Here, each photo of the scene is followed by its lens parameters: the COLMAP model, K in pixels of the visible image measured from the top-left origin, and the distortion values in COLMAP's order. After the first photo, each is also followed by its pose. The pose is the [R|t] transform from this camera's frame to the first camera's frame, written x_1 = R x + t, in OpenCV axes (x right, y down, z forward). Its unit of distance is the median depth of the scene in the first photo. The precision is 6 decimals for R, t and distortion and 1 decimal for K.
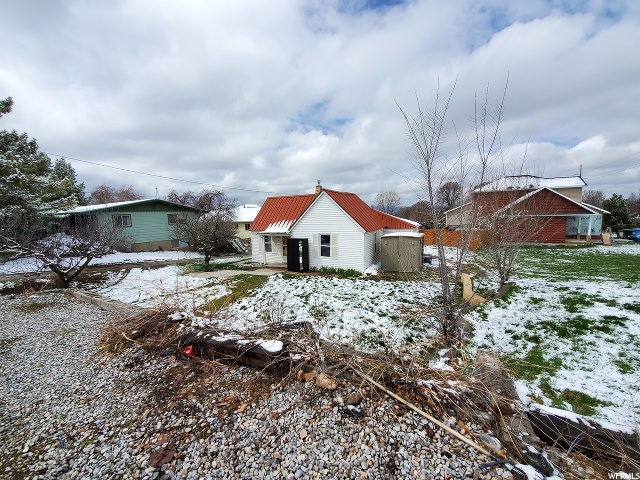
lens RADIAL K [[251.8, 0, 316.2], [0, 251.8, 243.5], [0, 0, 1]] dist [0.013565, -0.018840]
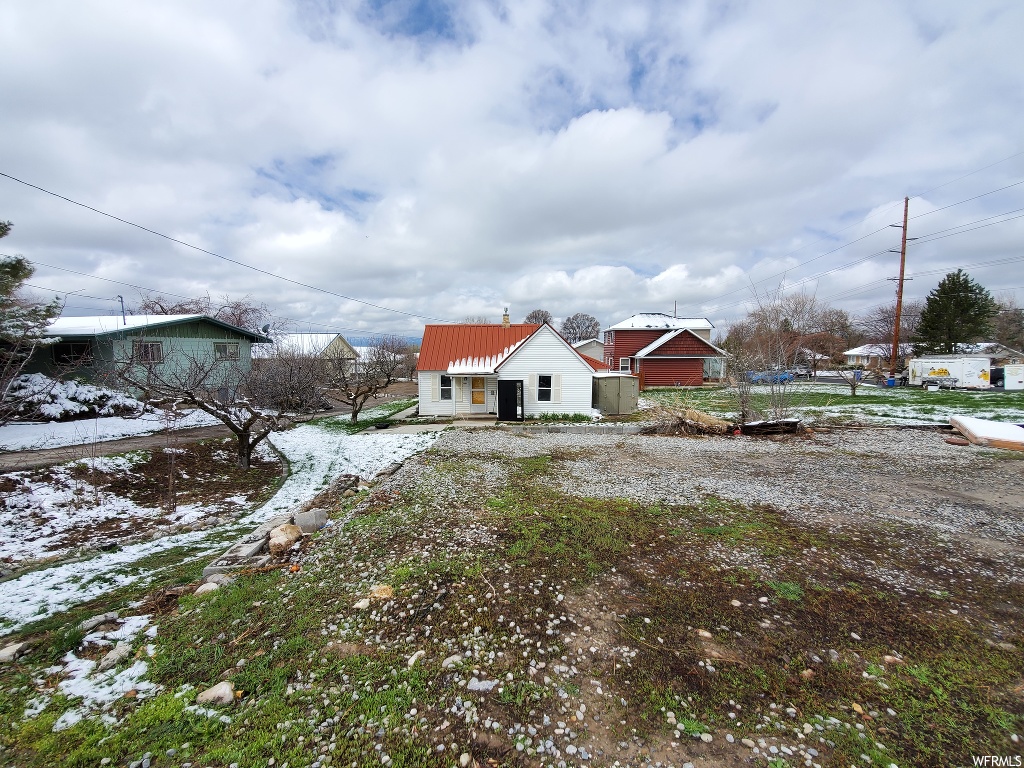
lens RADIAL K [[409.6, 0, 512.0], [0, 409.6, 384.0], [0, 0, 1]] dist [-0.020034, 0.000094]
pose [[0.898160, -0.009238, 0.439572, -0.365398], [0.024814, 0.999251, -0.029701, 0.018534], [-0.438968, 0.037583, 0.897716, -0.097199]]
